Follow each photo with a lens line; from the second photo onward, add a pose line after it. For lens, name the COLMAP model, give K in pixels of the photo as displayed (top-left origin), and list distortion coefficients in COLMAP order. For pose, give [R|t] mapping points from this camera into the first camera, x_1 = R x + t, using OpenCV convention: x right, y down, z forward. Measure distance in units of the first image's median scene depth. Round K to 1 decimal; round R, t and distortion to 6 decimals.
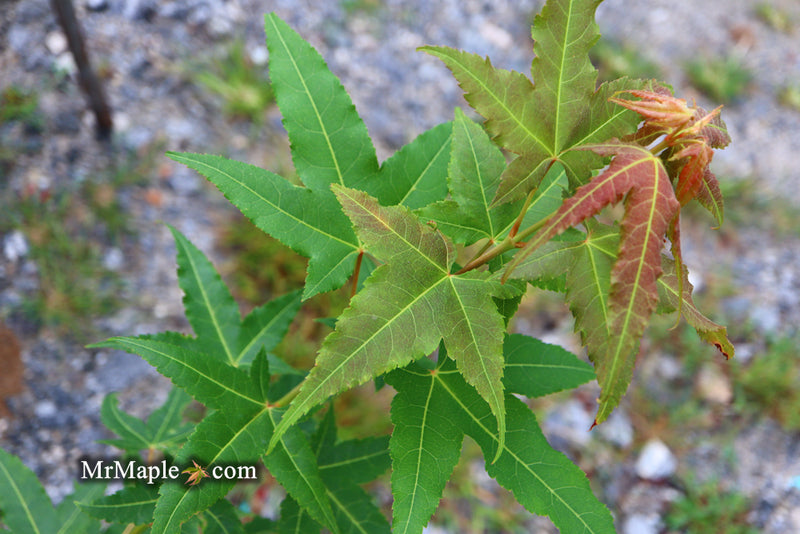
lens RADIAL K [[1025.4, 0, 410.0], [0, 1025.4, 256.2], [0, 0, 1]] dist [0.018921, 0.035156]
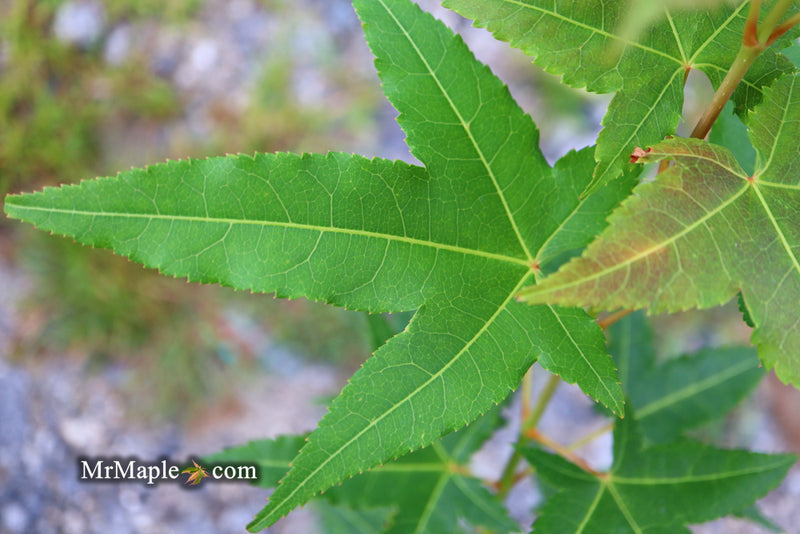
lens RADIAL K [[1025.4, 0, 410.0], [0, 1025.4, 256.2], [0, 0, 1]] dist [0.018921, 0.035156]
pose [[0.466777, -0.884251, 0.014826, -0.088658], [0.764235, 0.411745, 0.496398, -0.365761], [-0.445045, -0.220377, 0.867968, 0.564873]]
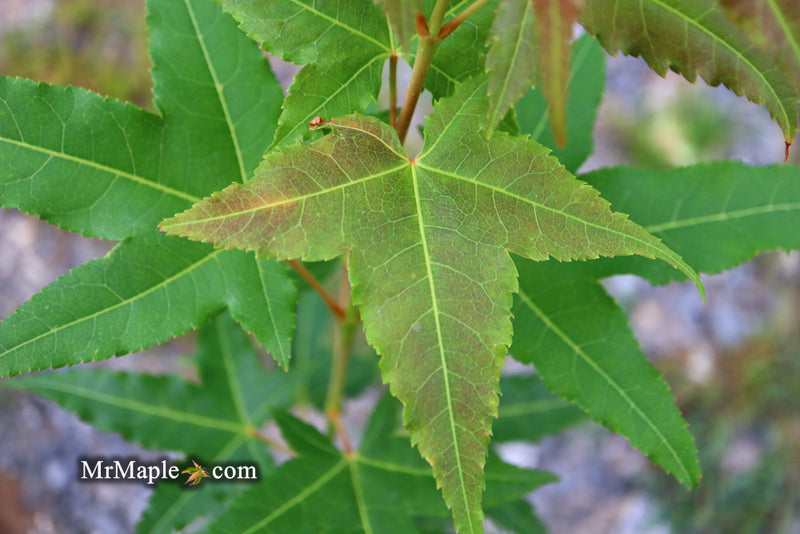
lens RADIAL K [[1025.4, 0, 410.0], [0, 1025.4, 256.2], [0, 0, 1]] dist [0.018921, 0.035156]
pose [[0.607796, -0.793717, -0.024434, 0.008289], [0.746968, 0.561014, 0.356793, -0.155547], [-0.269485, -0.235109, 0.933864, 0.419018]]
